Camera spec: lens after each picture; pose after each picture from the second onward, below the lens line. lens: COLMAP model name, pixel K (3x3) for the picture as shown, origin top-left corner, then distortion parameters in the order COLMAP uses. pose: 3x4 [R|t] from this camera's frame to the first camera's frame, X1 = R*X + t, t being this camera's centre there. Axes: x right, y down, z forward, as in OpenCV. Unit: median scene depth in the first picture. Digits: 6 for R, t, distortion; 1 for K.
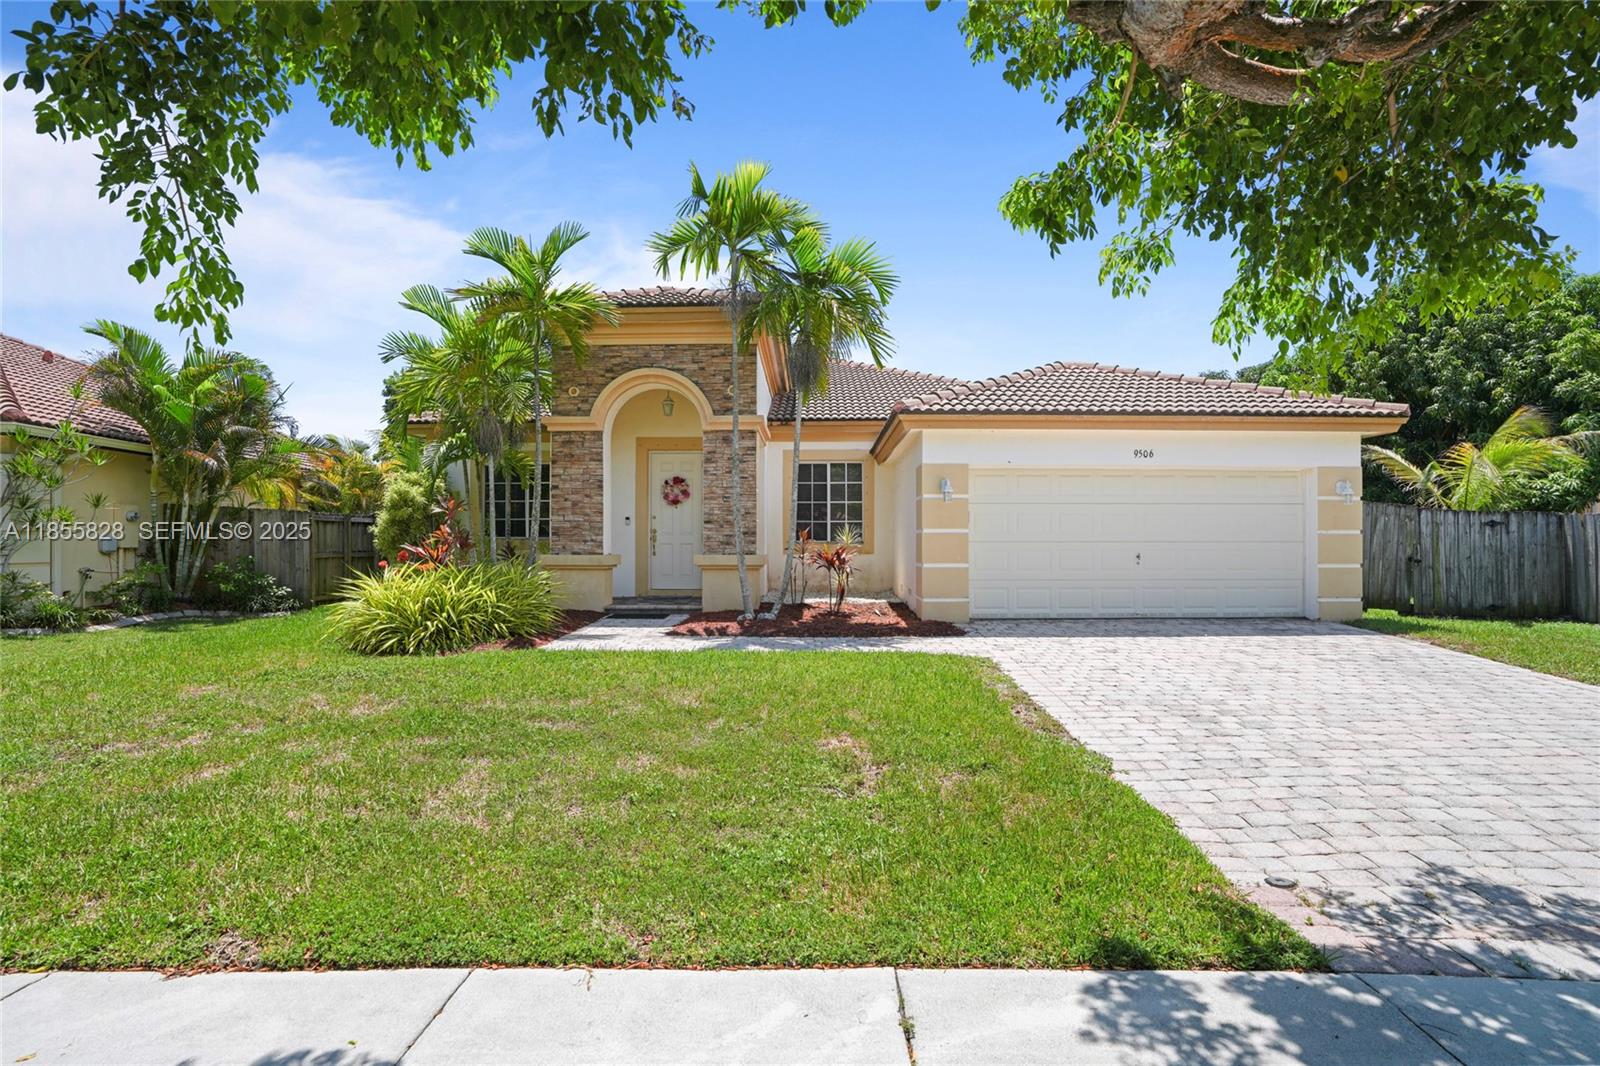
lens RADIAL K [[752.8, 0, 794.8], [0, 752.8, 544.9], [0, 0, 1]] dist [-0.061382, 0.020053]
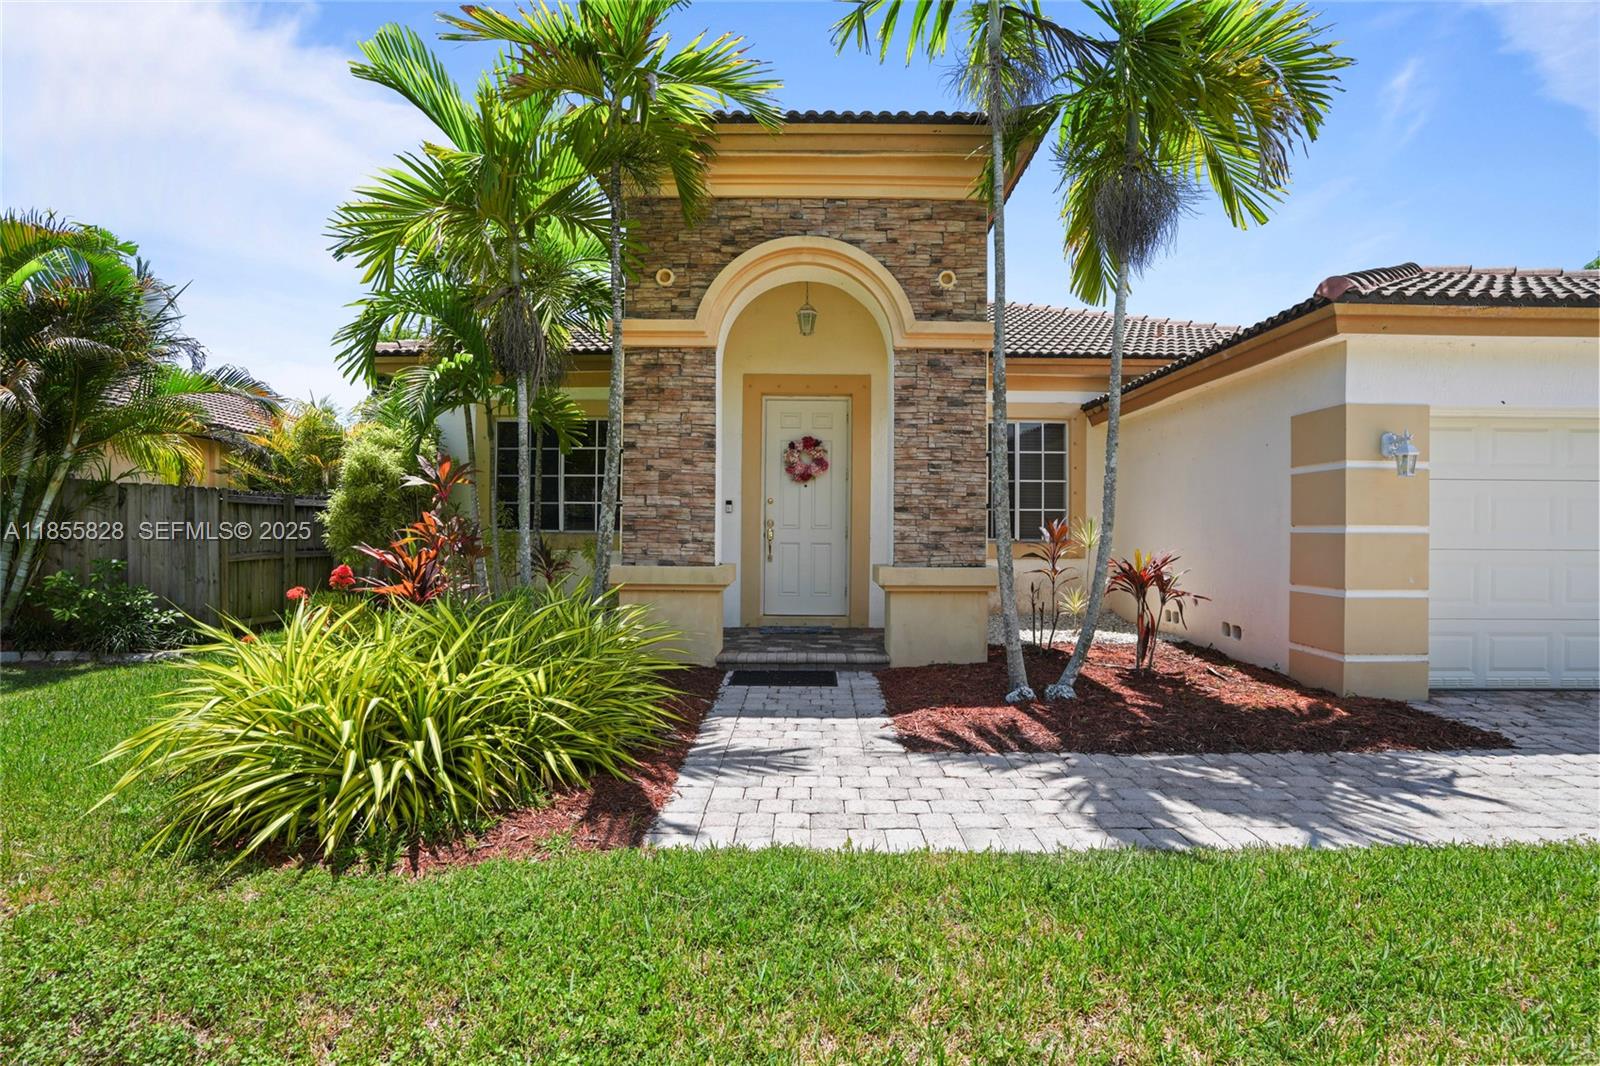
lens RADIAL K [[752.8, 0, 808.5], [0, 752.8, 531.1], [0, 0, 1]] dist [-0.061382, 0.020053]
pose [[0.999821, 0.005699, 0.018031, -0.195485], [-0.005679, 0.999983, -0.001195, -0.012842], [-0.018037, 0.001093, 0.999837, 0.431260]]
